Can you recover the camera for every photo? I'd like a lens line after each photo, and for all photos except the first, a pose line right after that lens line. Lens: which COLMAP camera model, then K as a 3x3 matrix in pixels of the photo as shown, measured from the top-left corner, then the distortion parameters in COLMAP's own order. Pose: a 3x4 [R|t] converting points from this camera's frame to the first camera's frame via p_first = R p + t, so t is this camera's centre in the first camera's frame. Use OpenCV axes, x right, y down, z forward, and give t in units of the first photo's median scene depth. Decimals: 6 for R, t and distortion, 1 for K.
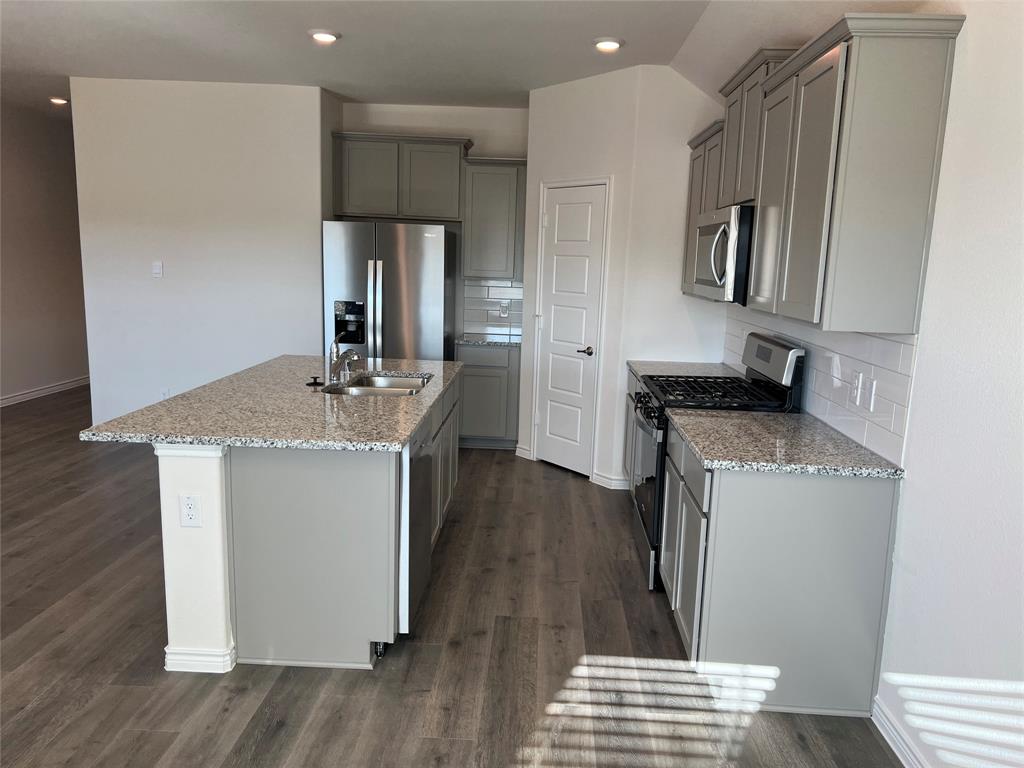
lens RADIAL K [[763.0, 0, 515.7], [0, 763.0, 385.3], [0, 0, 1]] dist [0.014173, -0.008579]
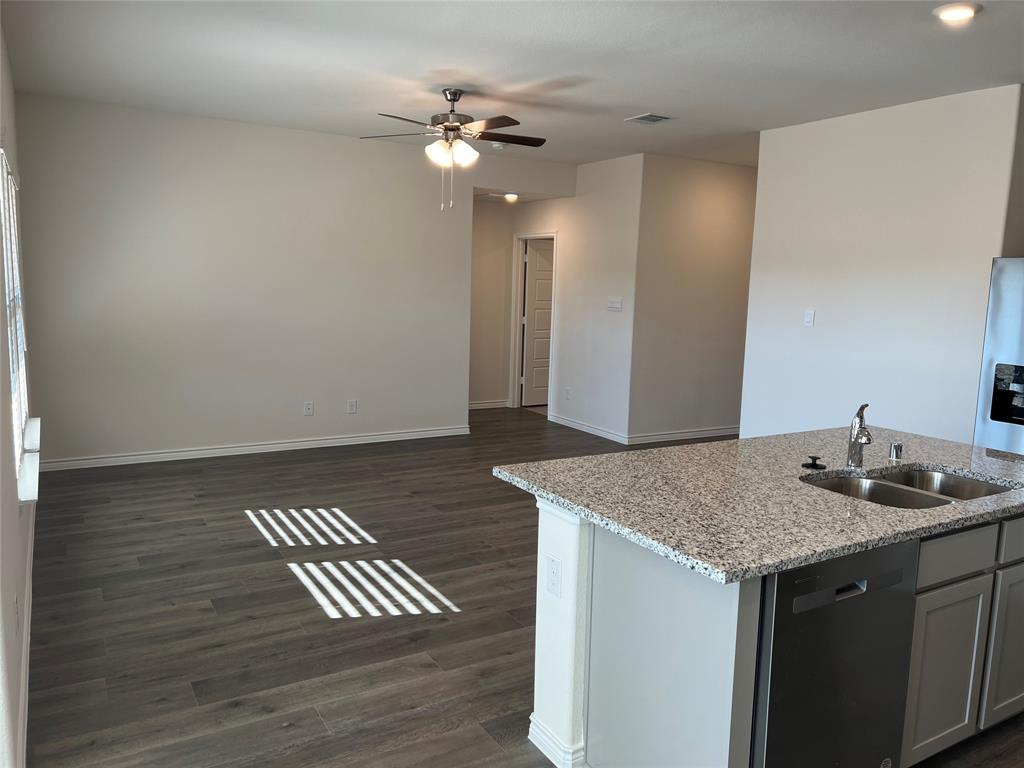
lens RADIAL K [[763.0, 0, 510.5], [0, 763.0, 383.3], [0, 0, 1]] dist [0.014173, -0.008579]
pose [[0.548630, 0.094597, -0.830696, 0.281872], [-0.151383, 0.988395, 0.012576, -0.066413], [0.822246, 0.118854, 0.556584, 0.440137]]
